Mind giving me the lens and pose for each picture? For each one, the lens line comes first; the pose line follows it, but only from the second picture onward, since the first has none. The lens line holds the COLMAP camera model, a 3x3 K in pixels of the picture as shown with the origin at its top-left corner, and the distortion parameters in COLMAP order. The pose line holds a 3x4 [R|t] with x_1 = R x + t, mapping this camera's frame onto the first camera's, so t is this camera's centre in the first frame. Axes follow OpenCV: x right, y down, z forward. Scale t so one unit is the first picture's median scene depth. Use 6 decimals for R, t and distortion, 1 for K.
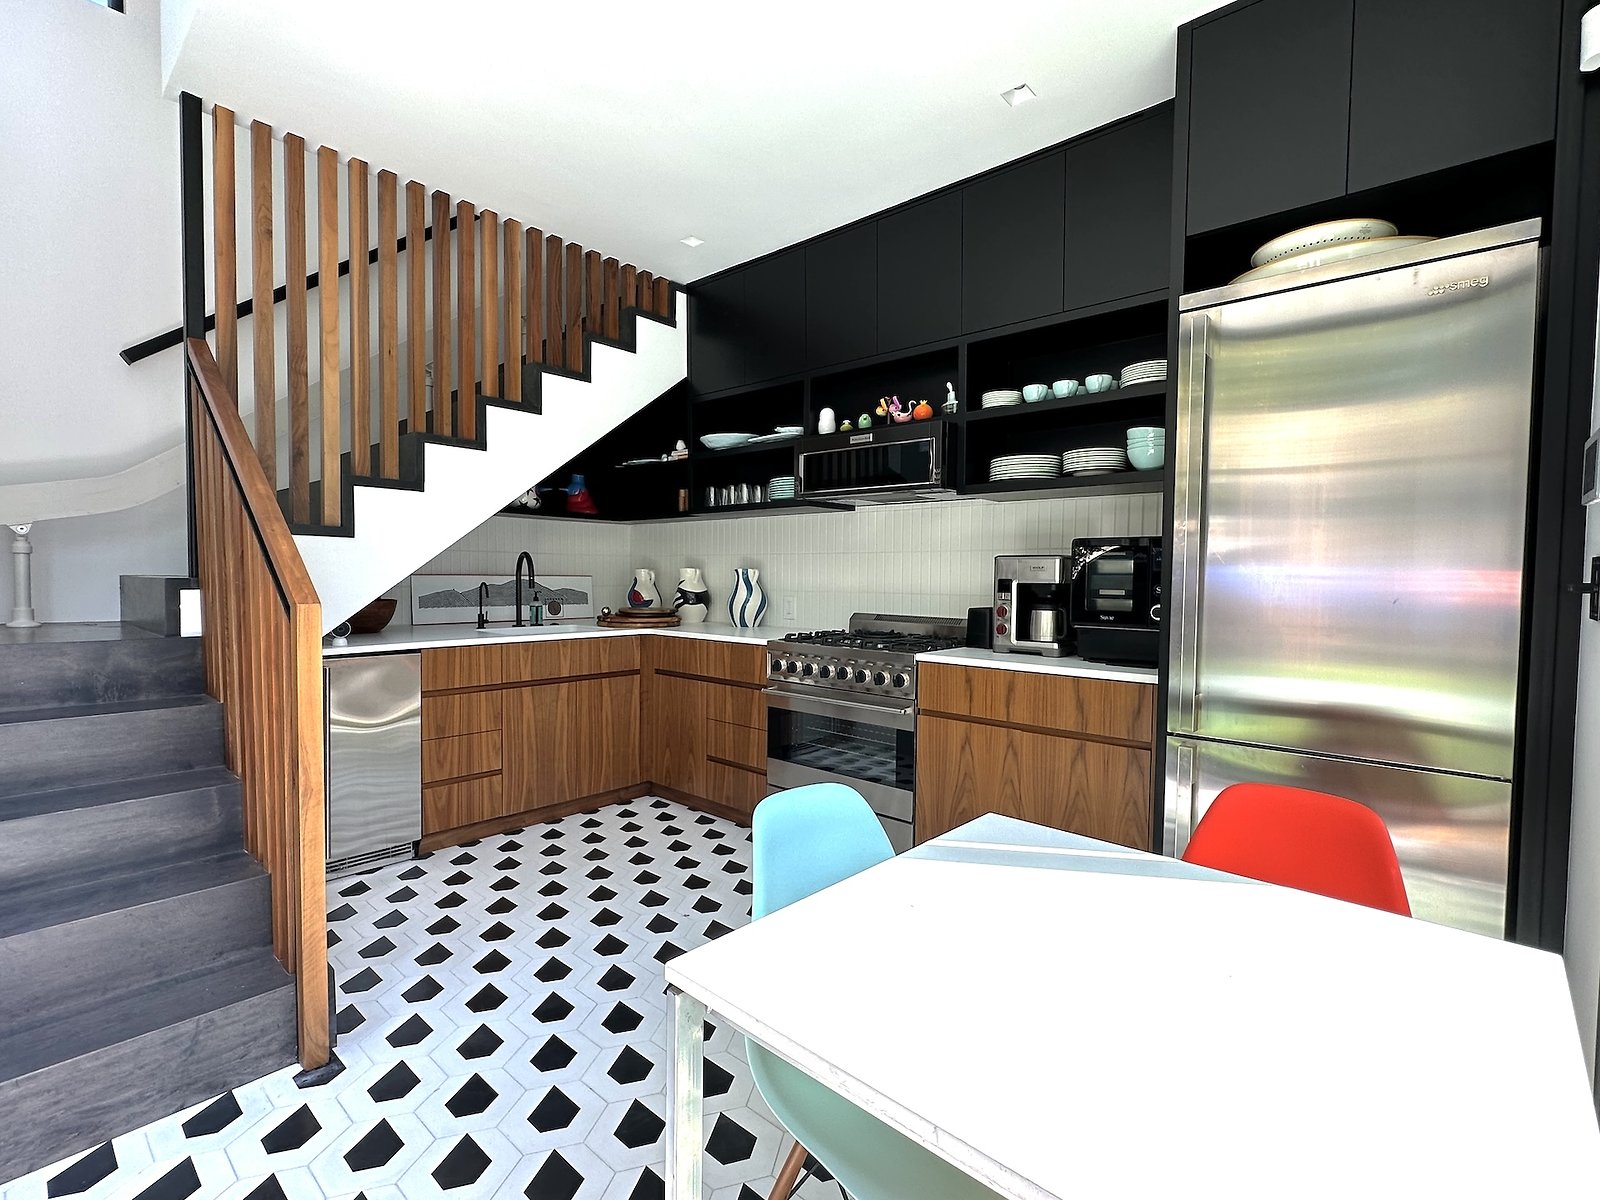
lens RADIAL K [[750.0, 0, 797.1], [0, 750.0, 601.2], [0, 0, 1]] dist [-0.000433, -0.000008]
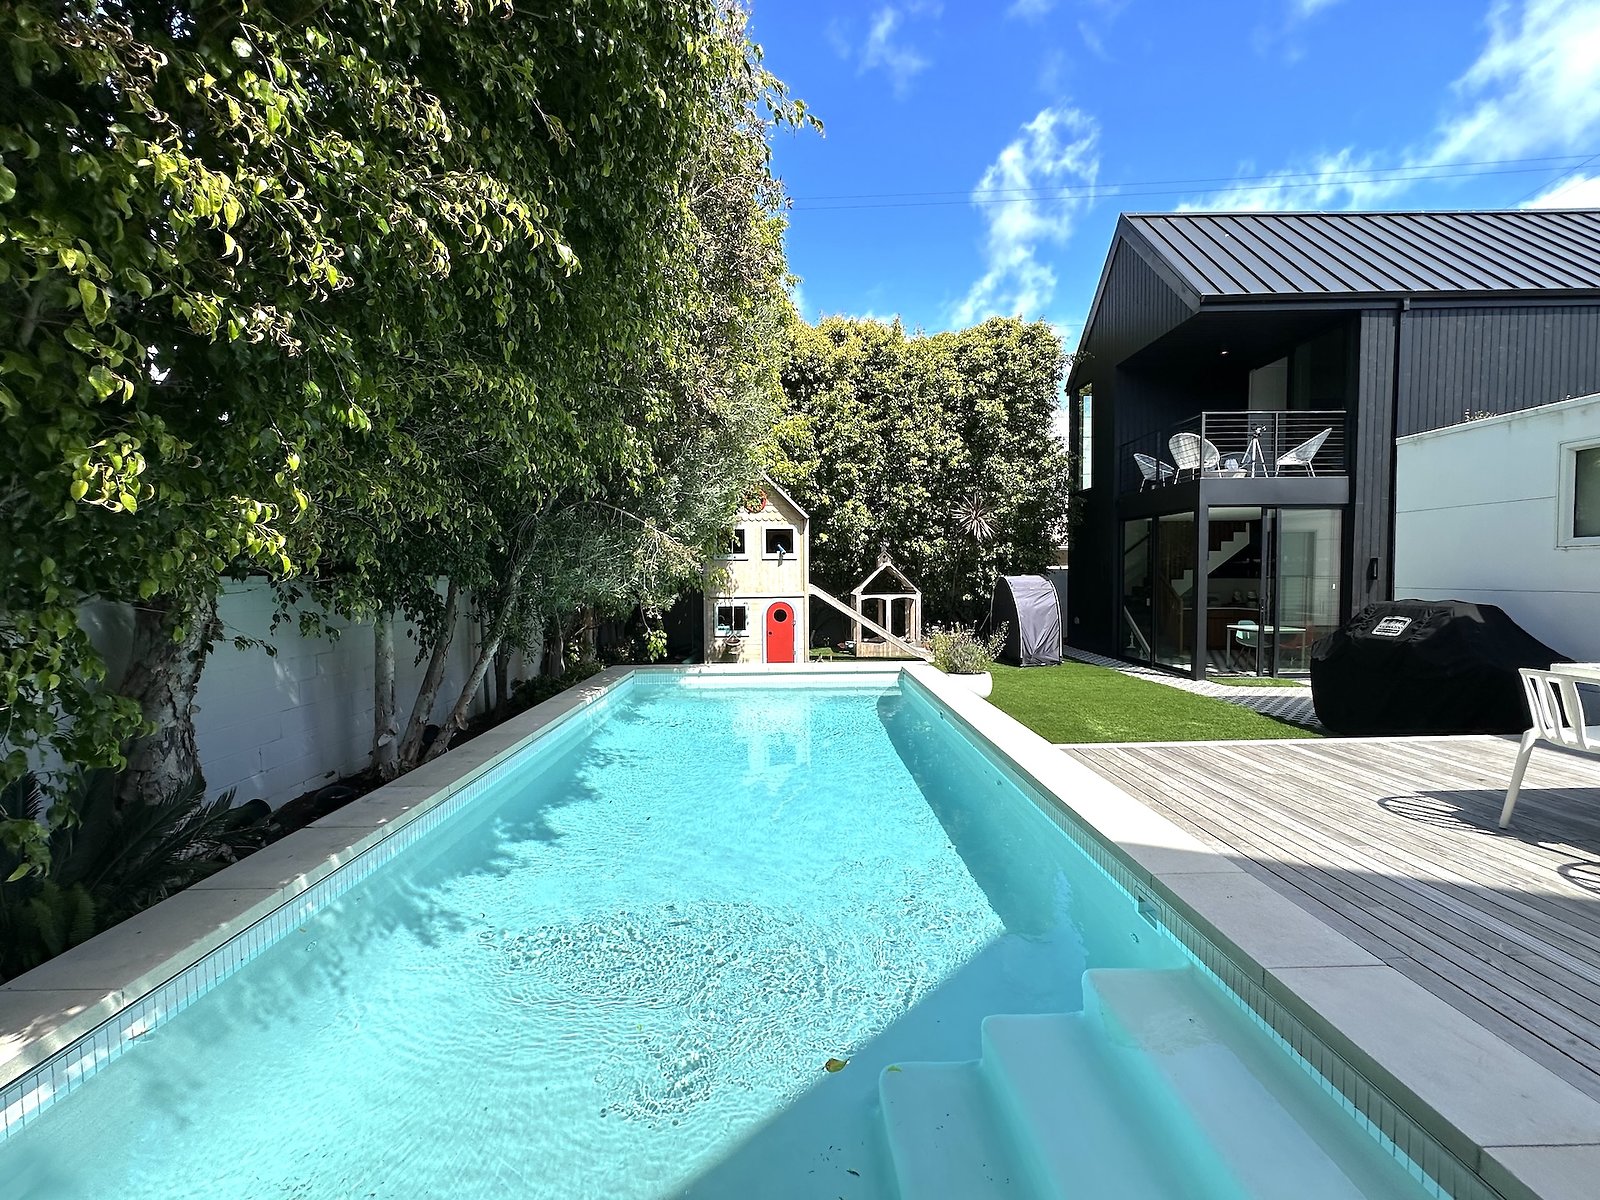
lens RADIAL K [[641.8, 0, 798.1], [0, 641.8, 601.9], [0, 0, 1]] dist [-0.000854, -0.000146]
pose [[0.673668, 0.013478, -0.738911, 0.766351], [-0.016119, 0.999864, 0.003542, 0.032303], [0.738858, 0.009524, 0.673794, -3.078883]]
